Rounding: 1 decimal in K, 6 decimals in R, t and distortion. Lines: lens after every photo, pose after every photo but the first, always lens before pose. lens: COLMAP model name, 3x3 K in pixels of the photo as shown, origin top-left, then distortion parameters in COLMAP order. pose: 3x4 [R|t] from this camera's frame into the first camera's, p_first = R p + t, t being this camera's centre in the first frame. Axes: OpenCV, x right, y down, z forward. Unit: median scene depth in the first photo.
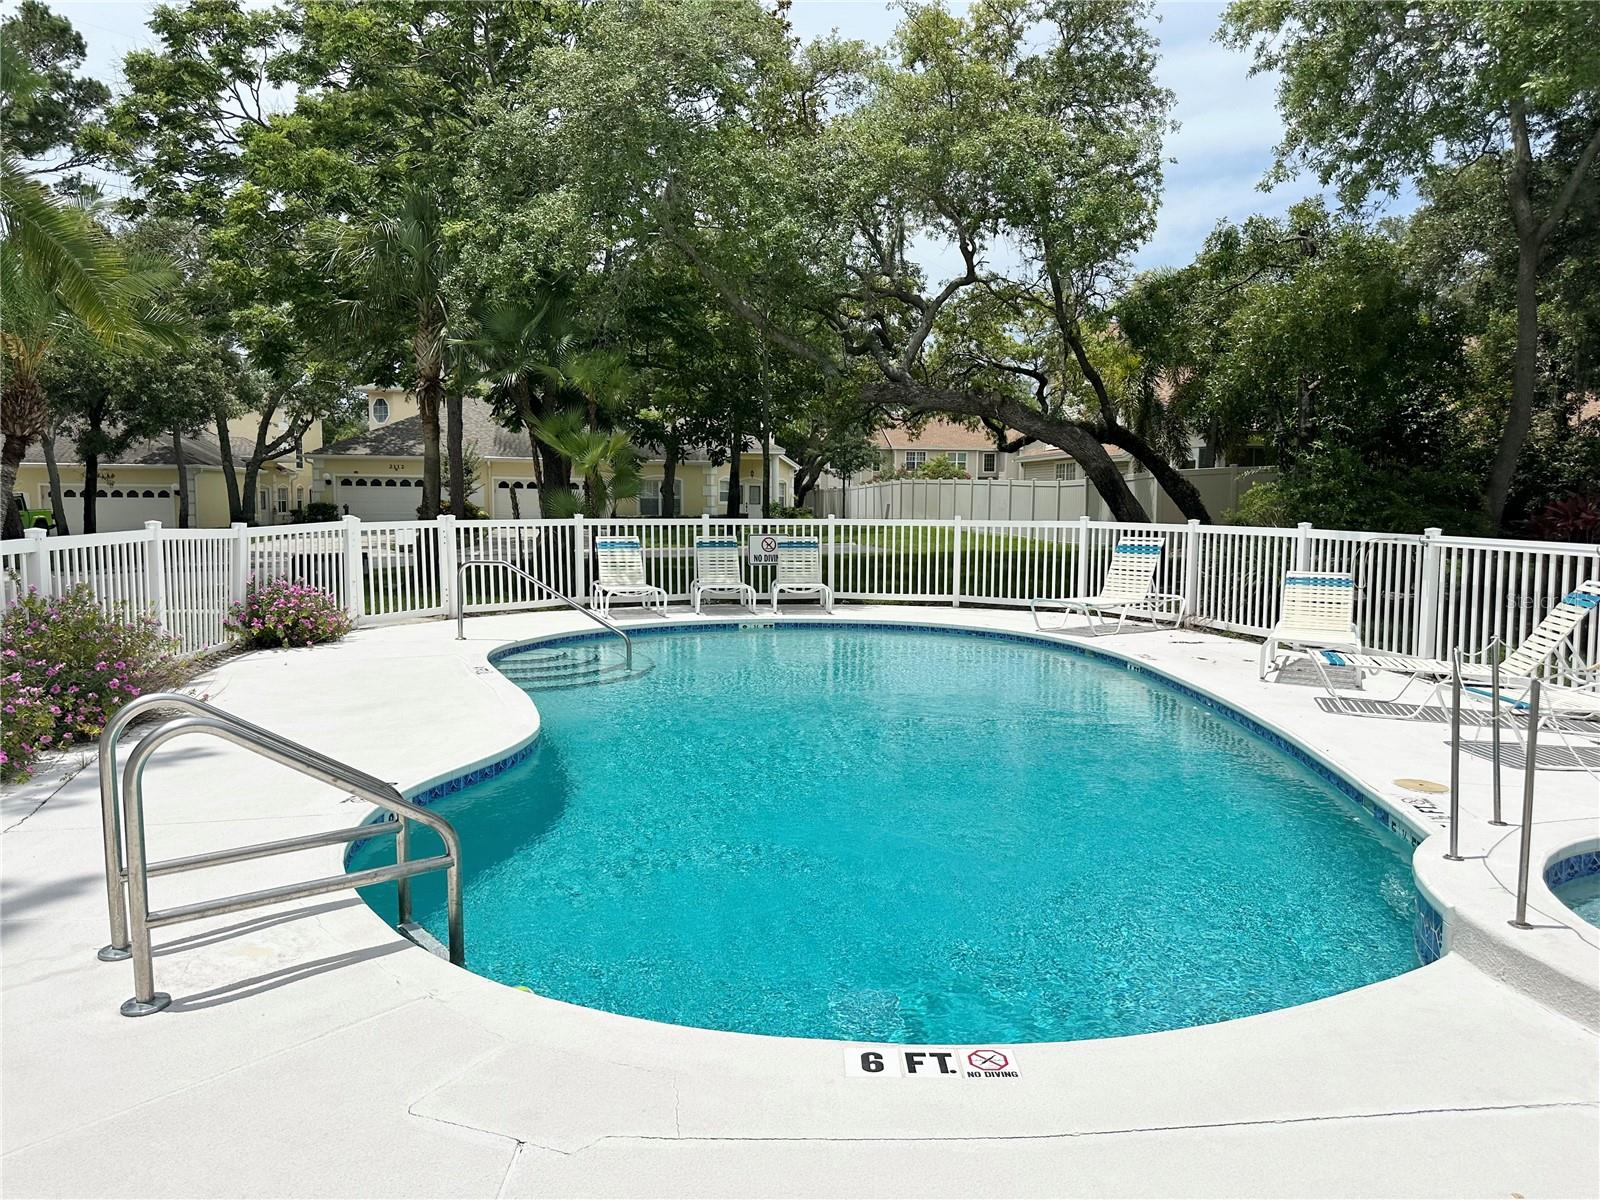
lens RADIAL K [[1116.9, 0, 816.2], [0, 1116.9, 599.0], [0, 0, 1]] dist [0.123226, -0.199041]
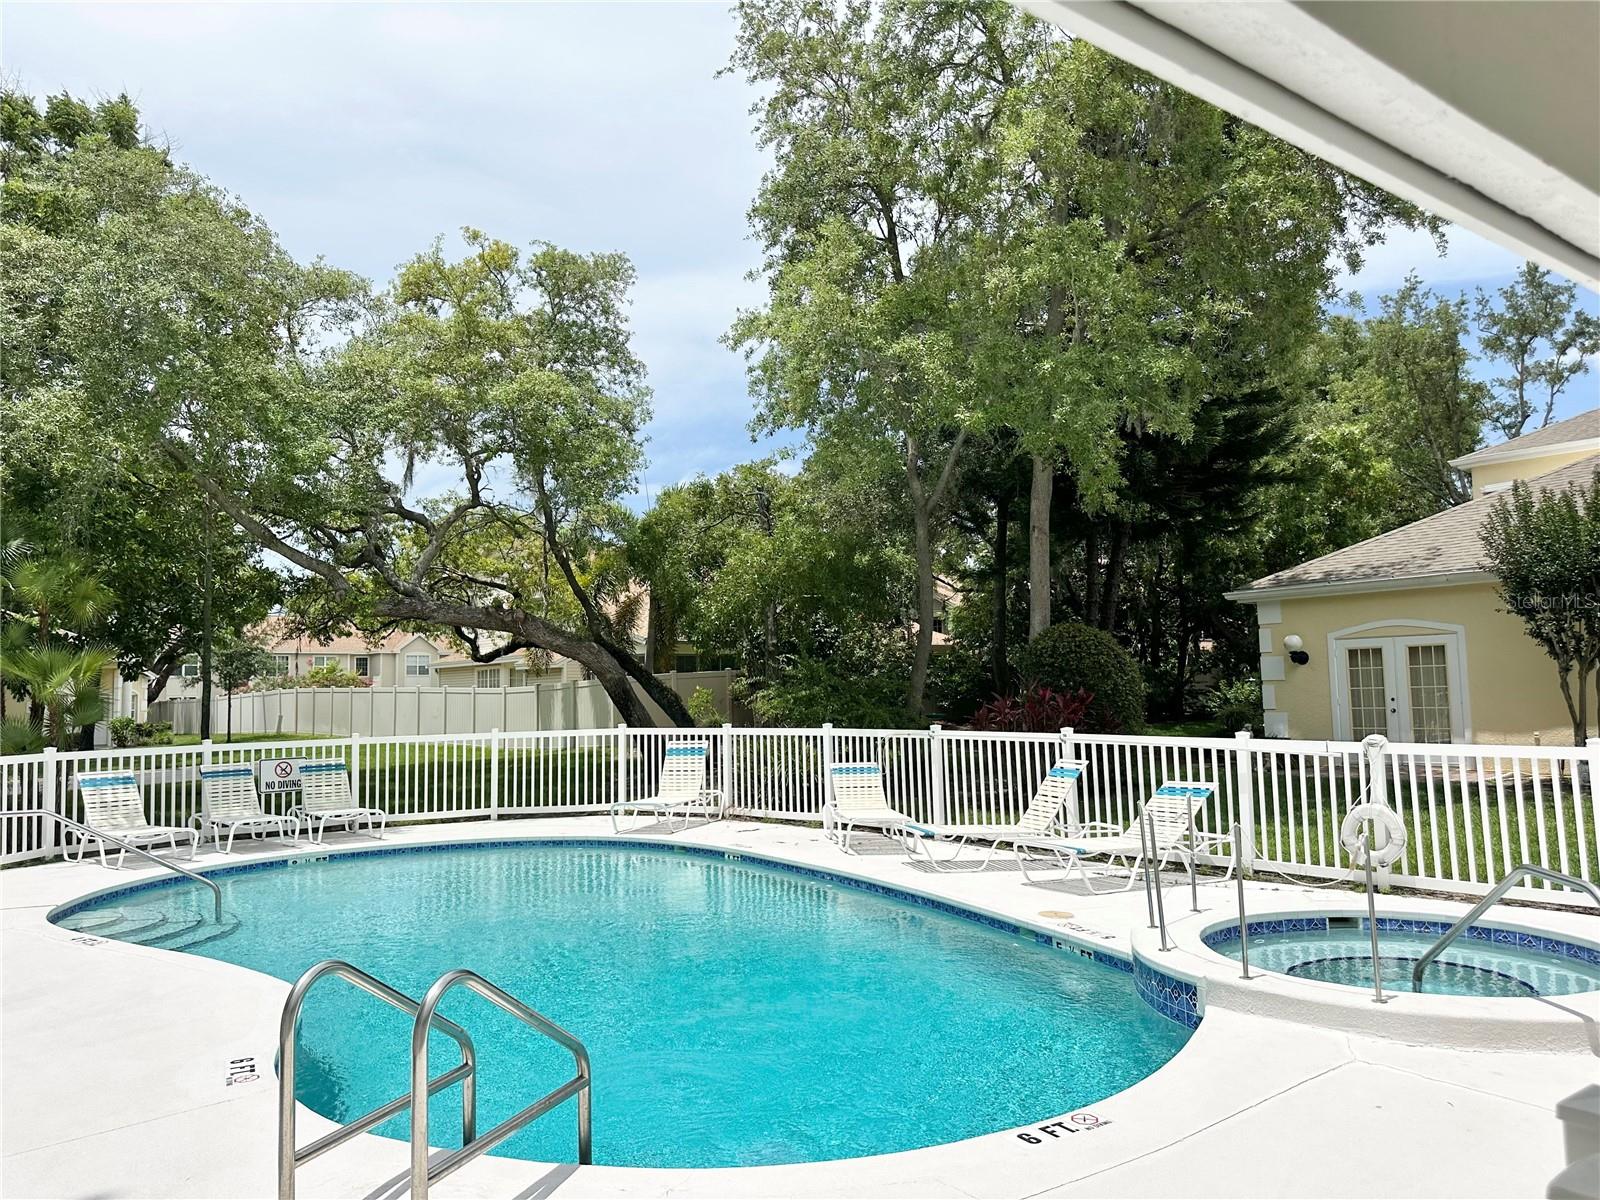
lens RADIAL K [[1116.9, 0, 816.2], [0, 1116.9, 599.0], [0, 0, 1]] dist [0.123226, -0.199041]
pose [[0.840089, 0.018178, 0.542144, -0.186446], [0.077134, 0.985279, -0.152562, -0.011249], [-0.536937, 0.169983, 0.826320, -0.027583]]
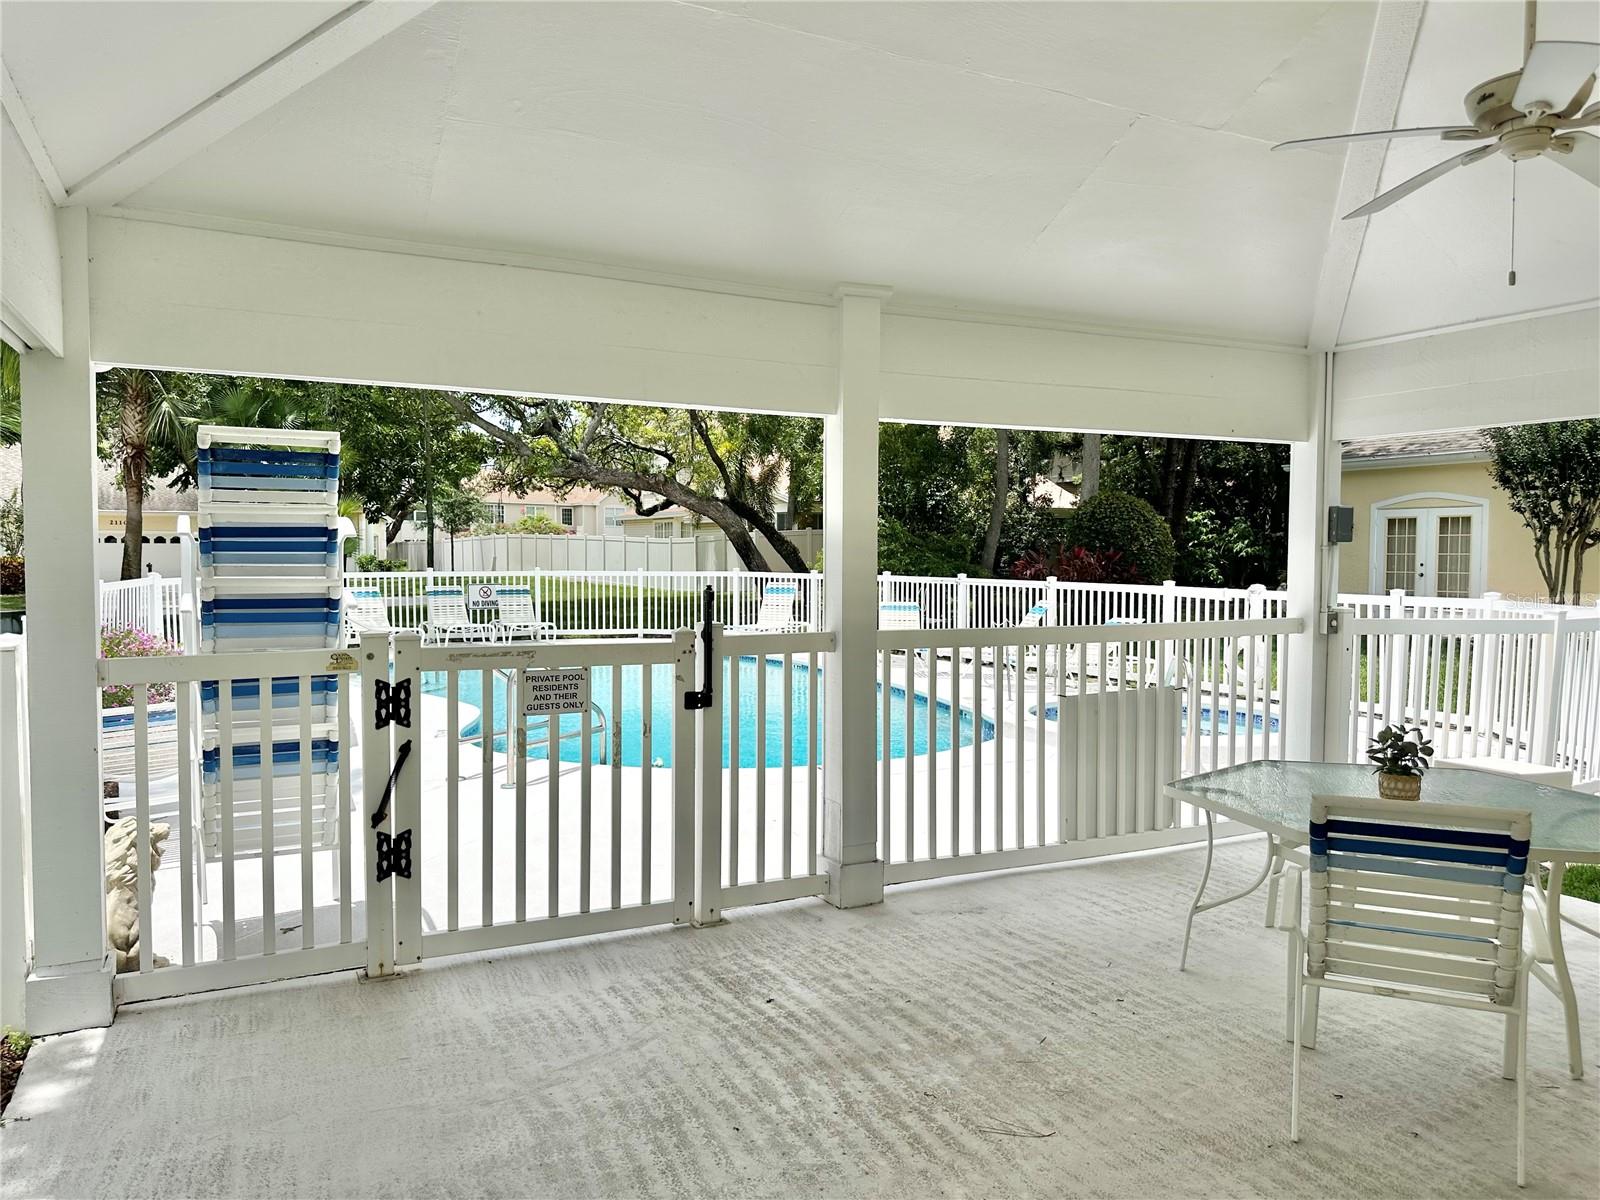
lens RADIAL K [[1129.3, 0, 825.3], [0, 1129.3, 603.5], [0, 0, 1]] dist [0.162496, -0.202805]
pose [[0.918351, -0.021443, 0.395185, -0.198448], [0.038072, 0.998687, -0.034284, 0.020565], [-0.393931, 0.046530, 0.917962, -0.297217]]
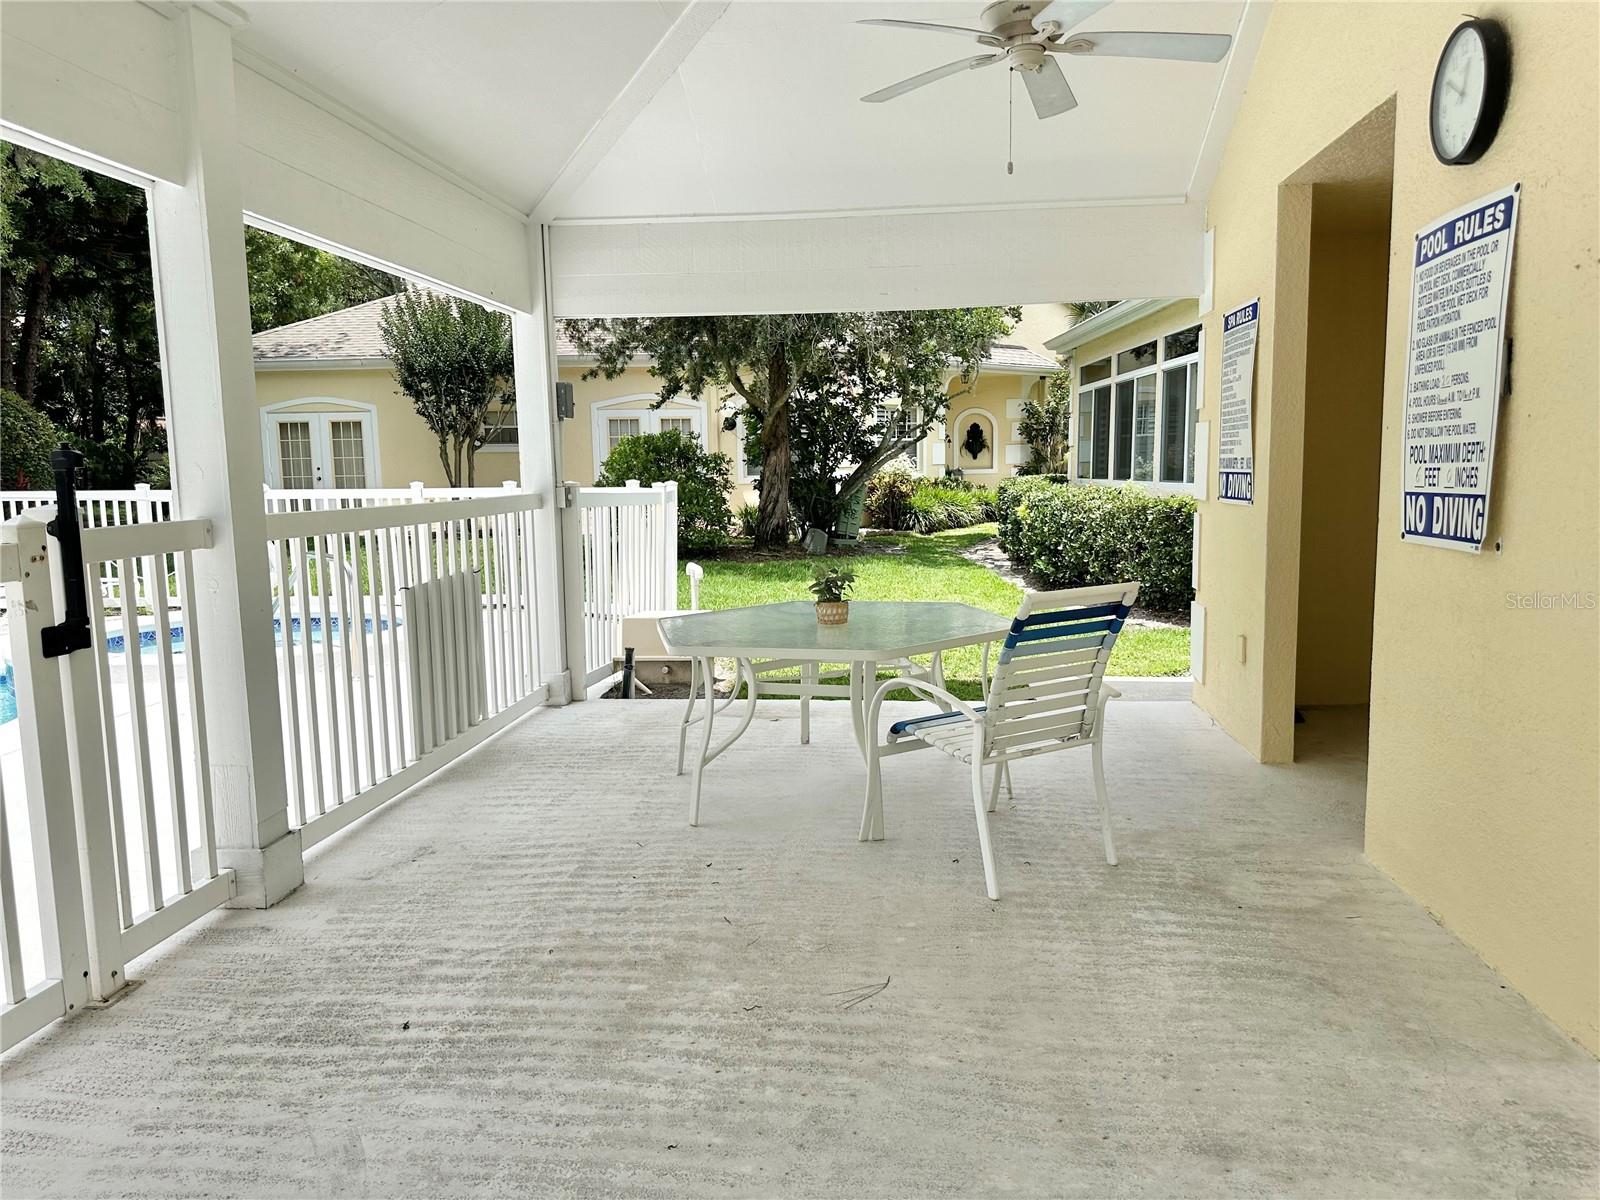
lens RADIAL K [[1118.5, 0, 800.0], [0, 1118.5, 600.0], [0, 0, 1]] dist [0.120198, -0.147450]
pose [[0.177609, -0.129678, 0.975520, -0.267225], [0.108034, 0.987858, 0.111648, 0.020971], [-0.978153, 0.085559, 0.189462, -0.146878]]
